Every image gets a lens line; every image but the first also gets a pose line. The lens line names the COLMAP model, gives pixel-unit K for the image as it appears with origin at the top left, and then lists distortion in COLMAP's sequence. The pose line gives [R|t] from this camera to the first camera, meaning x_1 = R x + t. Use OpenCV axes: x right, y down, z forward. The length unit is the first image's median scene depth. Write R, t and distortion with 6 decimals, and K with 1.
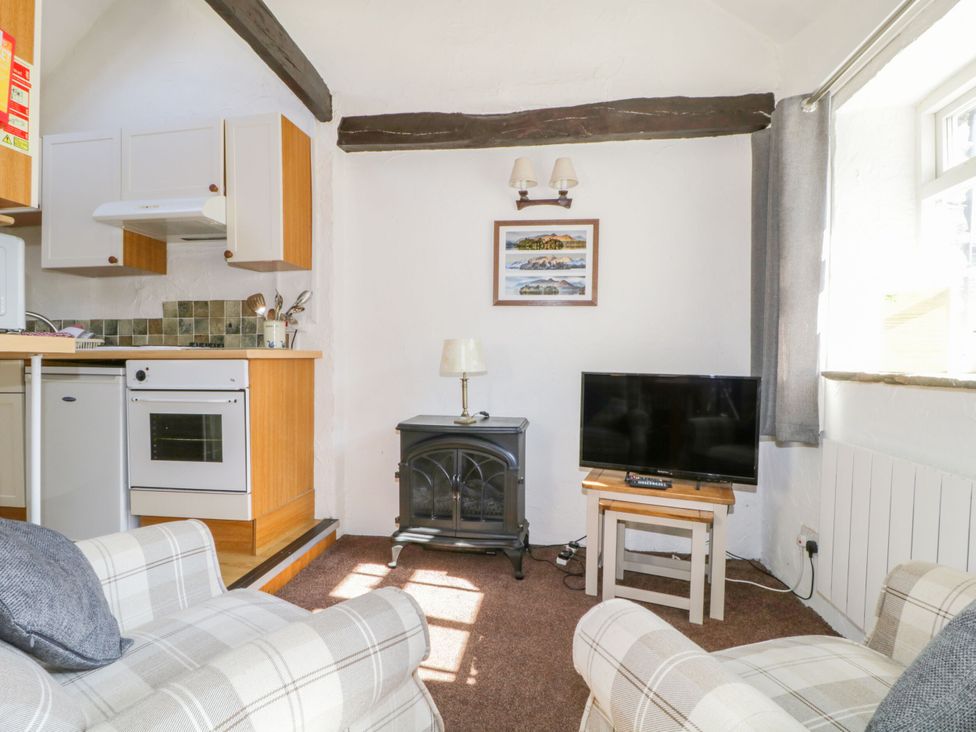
lens RADIAL K [[510.0, 0, 490.4], [0, 510.0, 369.2], [0, 0, 1]] dist [0.000156, -0.011141]
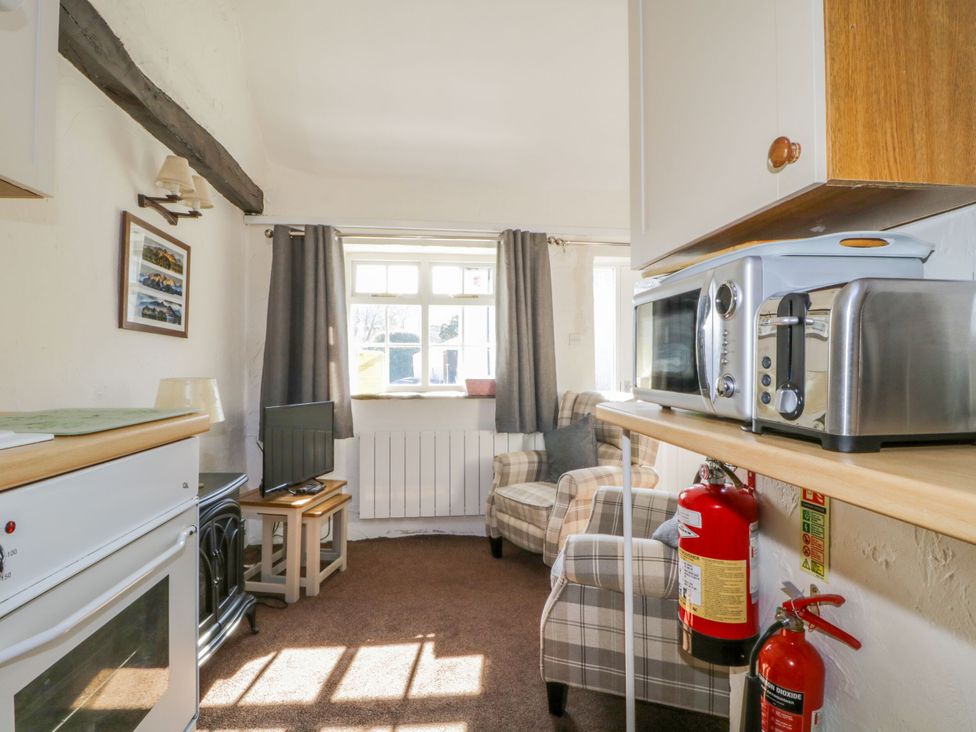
lens RADIAL K [[510.0, 0, 489.4], [0, 510.0, 365.0], [0, 0, 1]] dist [0.000156, -0.011141]
pose [[-0.246381, 0.001944, 0.969171, -0.825061], [0.015309, 0.999881, 0.001887, -0.067727], [-0.969052, 0.015302, -0.246382, 0.689315]]
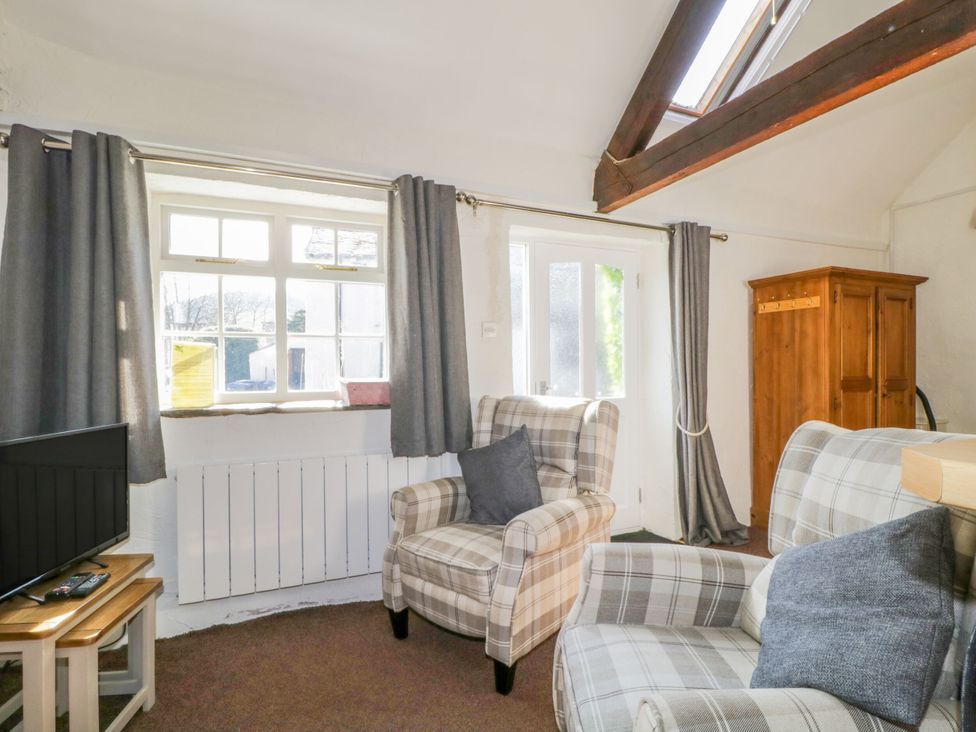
lens RADIAL K [[510.0, 0, 487.6], [0, 510.0, 368.1], [0, 0, 1]] dist [0.000156, -0.011141]
pose [[-0.516581, -0.001939, 0.856236, -0.462663], [0.019588, 0.999709, 0.014082, -0.063988], [-0.856015, 0.024046, -0.516392, 0.683087]]
